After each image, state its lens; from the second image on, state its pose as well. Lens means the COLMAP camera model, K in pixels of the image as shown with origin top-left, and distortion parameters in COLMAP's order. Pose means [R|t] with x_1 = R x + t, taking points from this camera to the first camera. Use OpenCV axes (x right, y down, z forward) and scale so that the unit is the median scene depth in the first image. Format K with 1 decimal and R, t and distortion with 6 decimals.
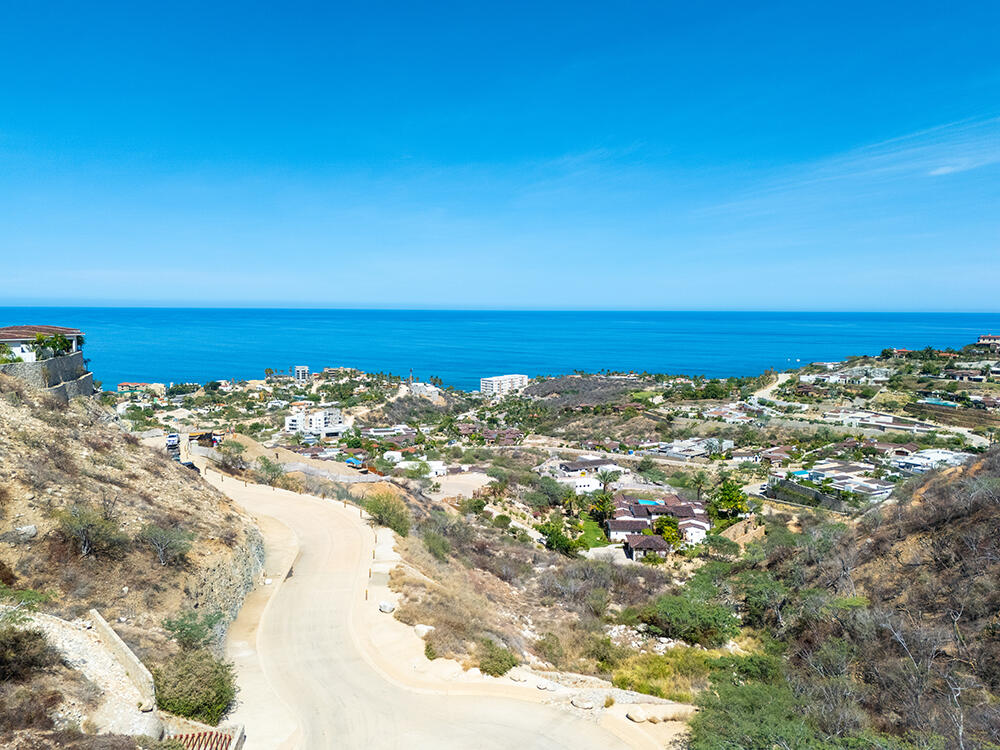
lens RADIAL K [[733.5, 0, 510.2], [0, 733.5, 374.1], [0, 0, 1]] dist [0.033825, -0.015598]
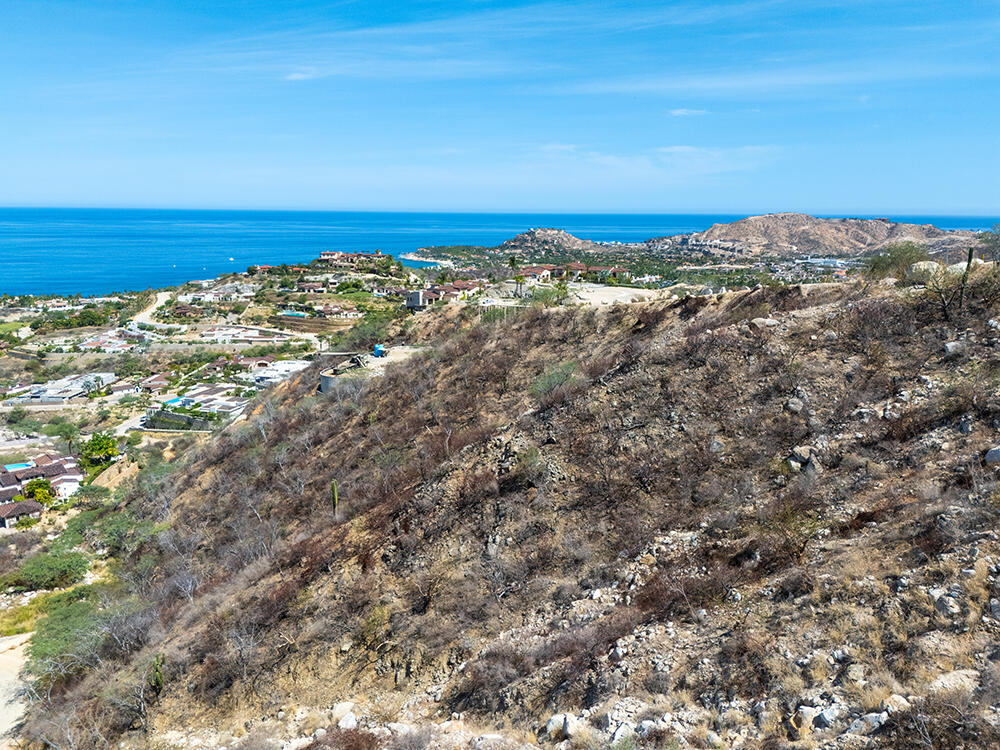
lens RADIAL K [[733.5, 0, 493.7], [0, 733.5, 374.8], [0, 0, 1]] dist [0.033825, -0.015598]
pose [[0.724248, -0.156586, 0.671525, -0.005695], [0.062933, 0.984820, 0.161766, -0.041616], [-0.686662, -0.074897, 0.723109, -0.112037]]
